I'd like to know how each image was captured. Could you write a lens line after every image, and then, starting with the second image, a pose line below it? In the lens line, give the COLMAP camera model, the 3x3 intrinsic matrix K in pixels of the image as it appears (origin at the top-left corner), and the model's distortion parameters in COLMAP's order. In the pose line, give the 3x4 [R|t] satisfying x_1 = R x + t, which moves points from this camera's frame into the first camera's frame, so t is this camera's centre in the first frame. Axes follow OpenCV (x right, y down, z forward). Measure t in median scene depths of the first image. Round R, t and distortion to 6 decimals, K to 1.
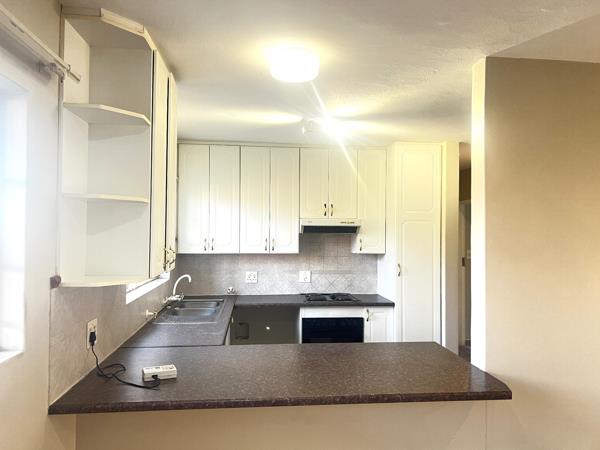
lens RADIAL K [[451.6, 0, 300.0], [0, 451.6, 222.9], [0, 0, 1]] dist [0.071415, -0.065050]
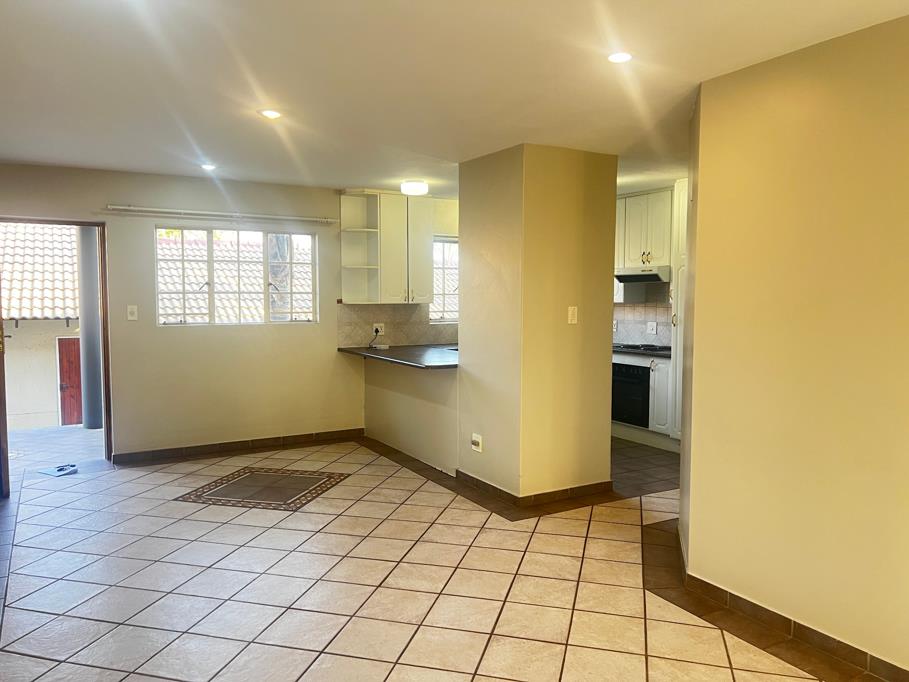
lens RADIAL K [[687.5, 0, 457.9], [0, 687.5, 335.1], [0, 0, 1]] dist [0.072732, -0.078165]
pose [[0.408154, 0.049255, -0.911583, 1.288998], [0.019893, 0.997826, 0.062822, 0.034728], [0.912696, -0.043775, 0.406287, 0.010393]]
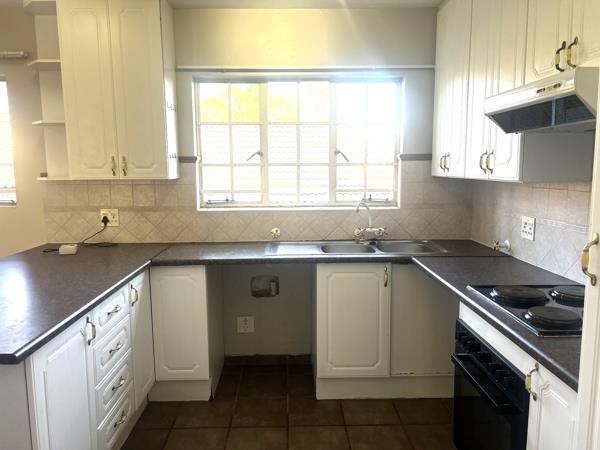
lens RADIAL K [[454.6, 0, 300.0], [0, 454.6, 225.0], [0, 0, 1]] dist [0.062666, -0.074009]
pose [[-0.078099, 0.123208, -0.989303, 0.453017], [0.025702, 0.992253, 0.121547, 0.049821], [0.996614, -0.015934, -0.080661, 0.831588]]
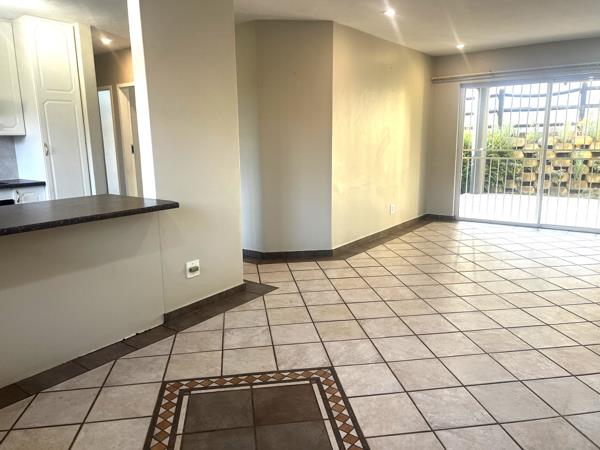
lens RADIAL K [[451.6, 0, 300.0], [0, 451.6, 222.9], [0, 0, 1]] dist [0.071415, -0.065050]
pose [[0.680615, -0.158059, 0.715388, -0.157829], [0.006424, 0.977701, 0.209903, 0.049738], [-0.732613, -0.138267, 0.666453, -0.139996]]
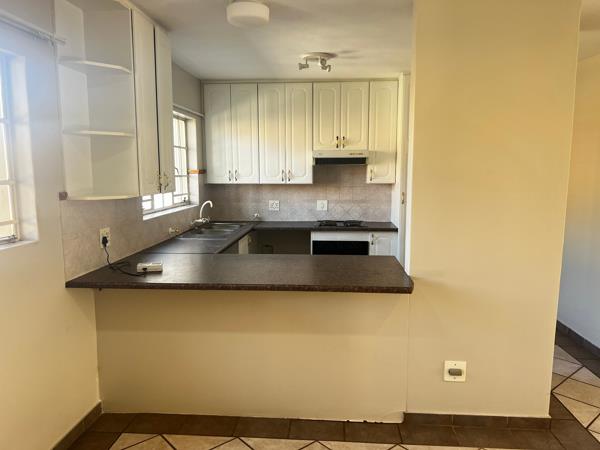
lens RADIAL K [[454.6, 0, 300.0], [0, 454.6, 225.0], [0, 0, 1]] dist [0.062666, -0.074009]
pose [[0.984022, 0.012330, -0.177622, 0.164937], [0.012966, 0.989988, 0.140554, 0.011820], [0.177576, -0.140611, 0.974010, -0.093825]]
